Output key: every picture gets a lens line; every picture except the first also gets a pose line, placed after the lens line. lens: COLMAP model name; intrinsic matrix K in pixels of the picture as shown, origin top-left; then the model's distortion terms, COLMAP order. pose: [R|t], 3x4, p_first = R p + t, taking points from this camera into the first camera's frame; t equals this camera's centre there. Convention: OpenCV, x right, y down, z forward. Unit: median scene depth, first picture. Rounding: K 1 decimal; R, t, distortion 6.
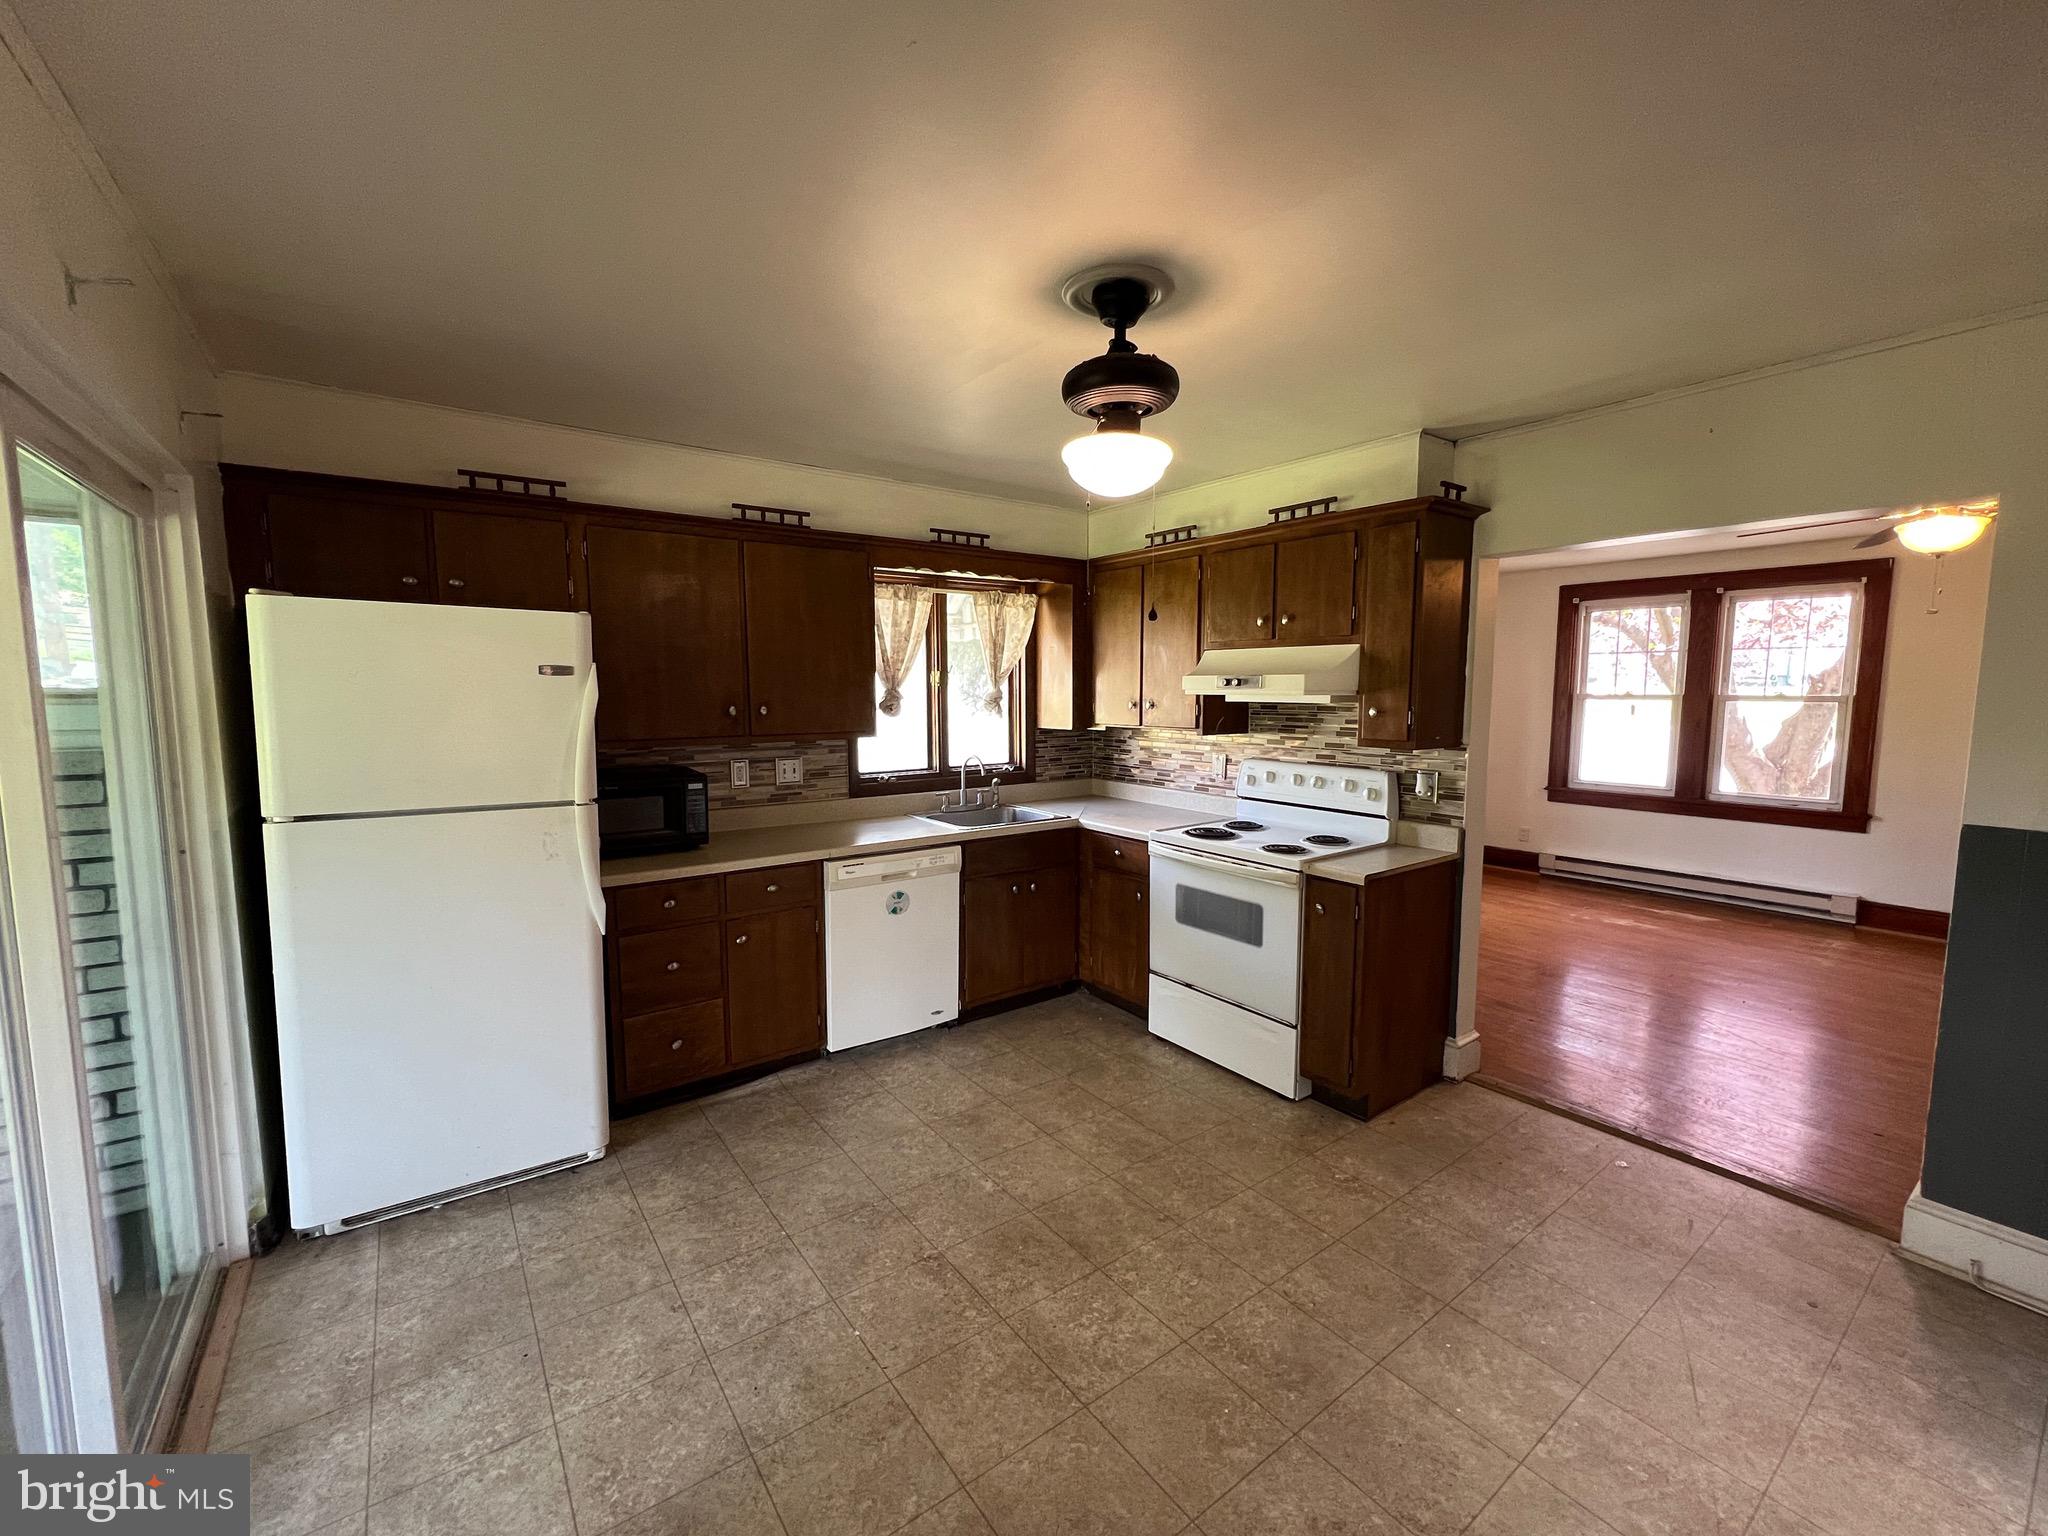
lens RADIAL K [[846.5, 0, 1024.0], [0, 846.5, 768.0], [0, 0, 1]] dist [0.011909, 0.000103]
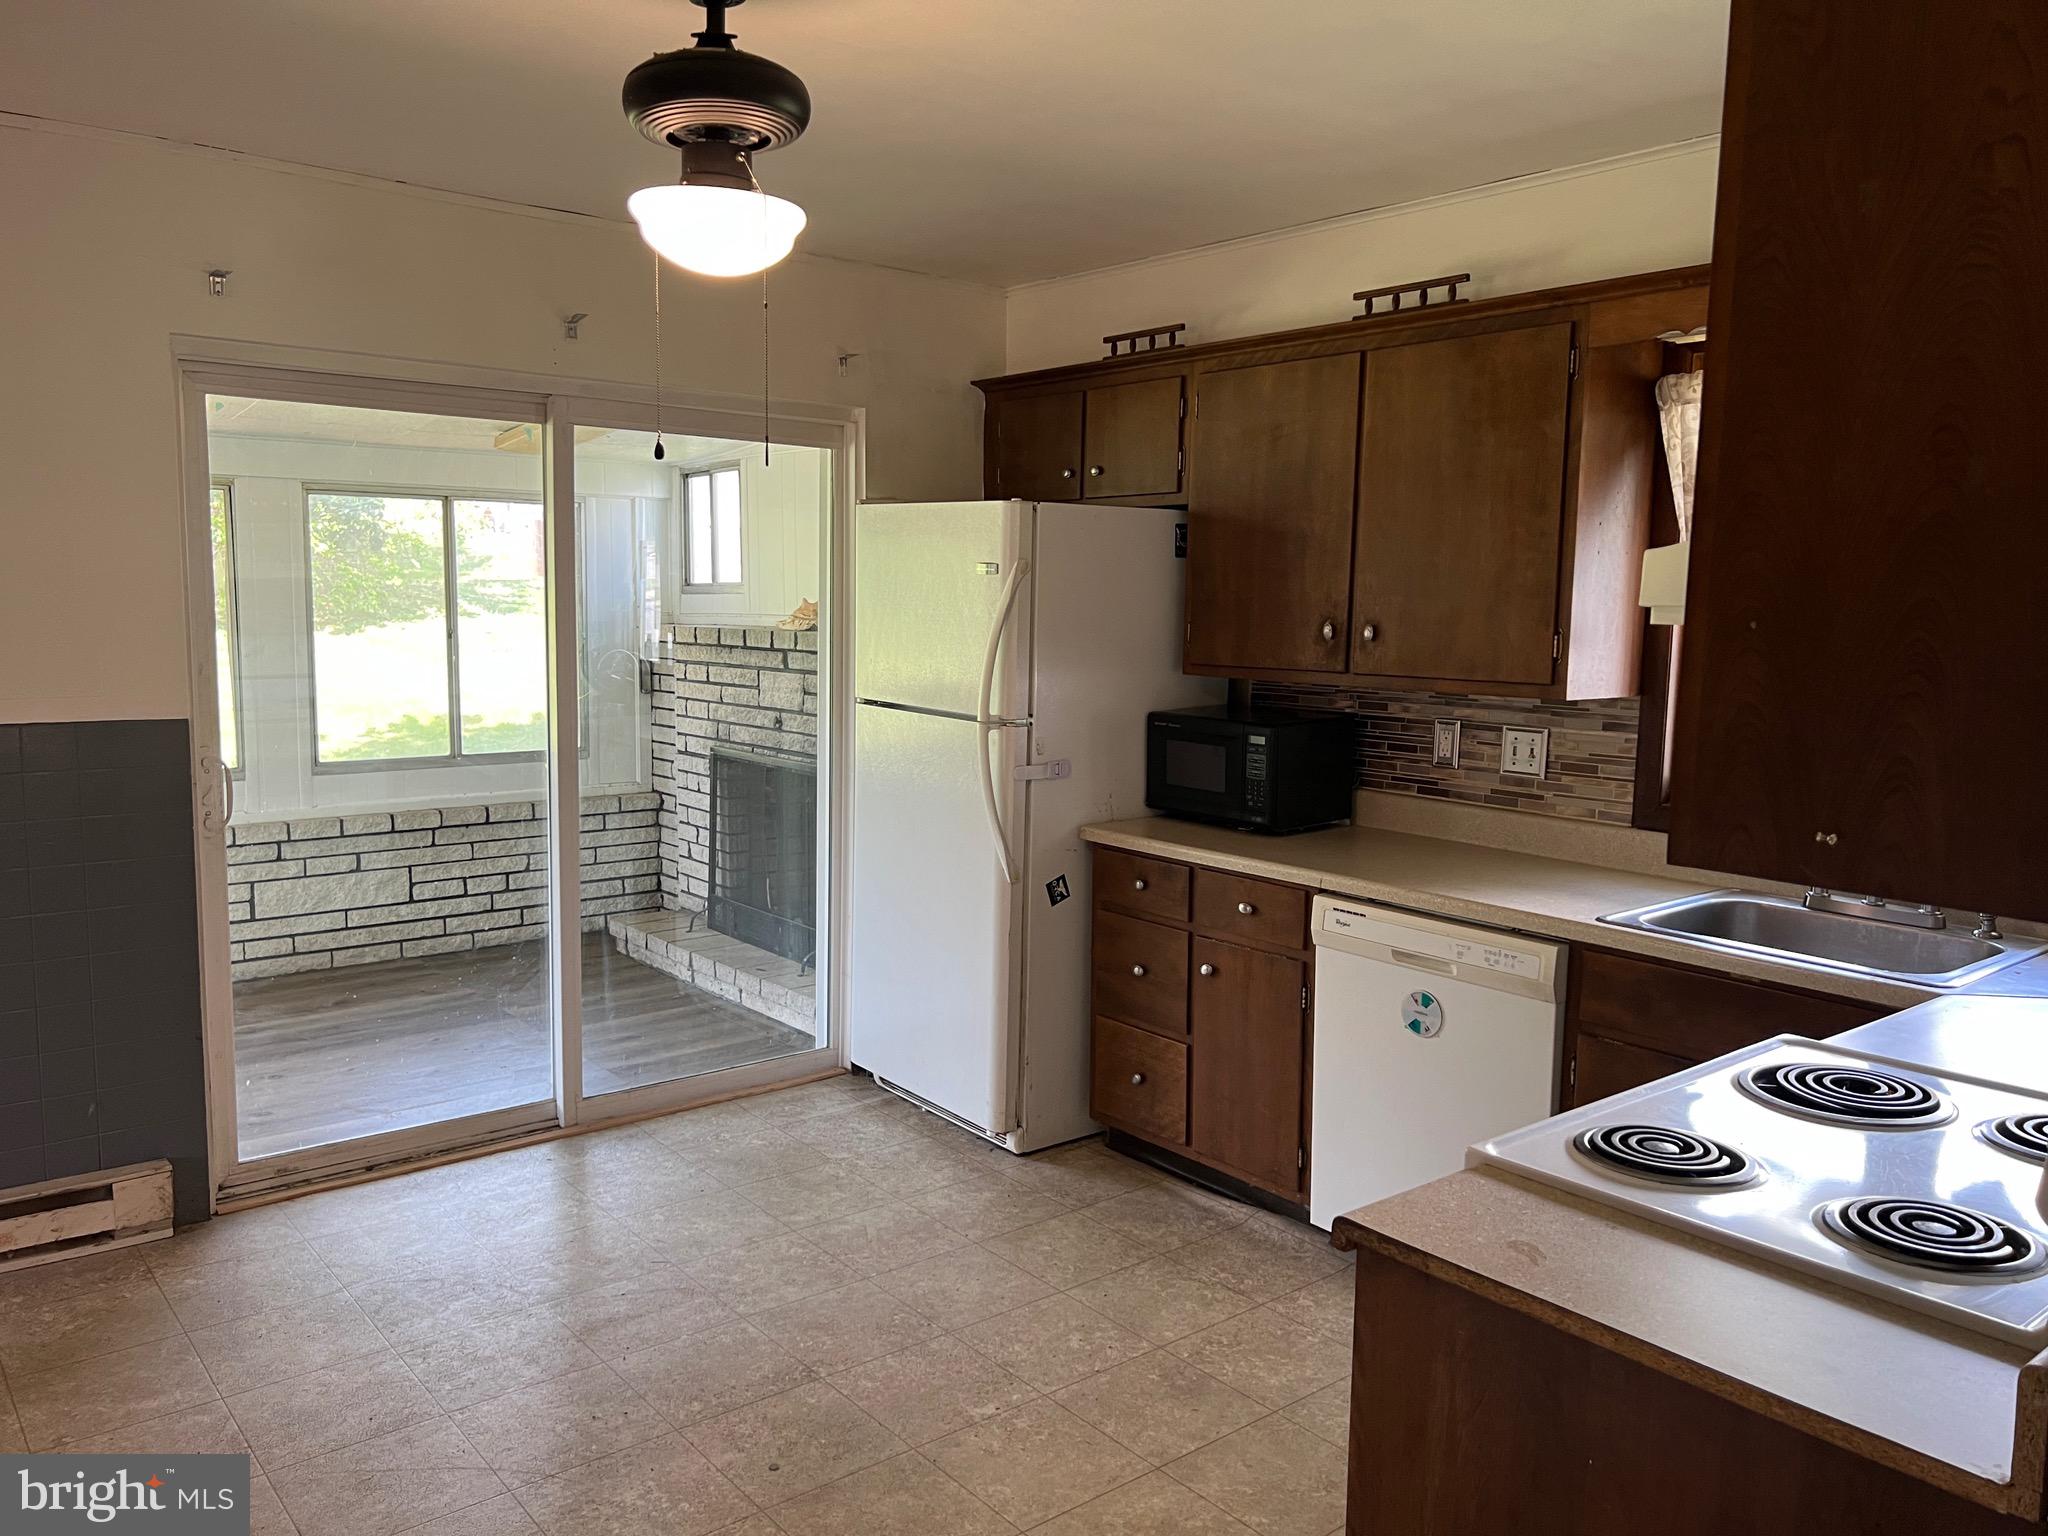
lens RADIAL K [[1570.6, 0, 1024.0], [0, 1570.6, 768.0], [0, 0, 1]] dist [0.091369, -0.000824]
pose [[0.050980, 0.117747, -0.991734, 1.156796], [-0.113642, 0.987260, 0.111374, -0.102206], [0.992213, 0.107025, 0.063712, 1.011679]]
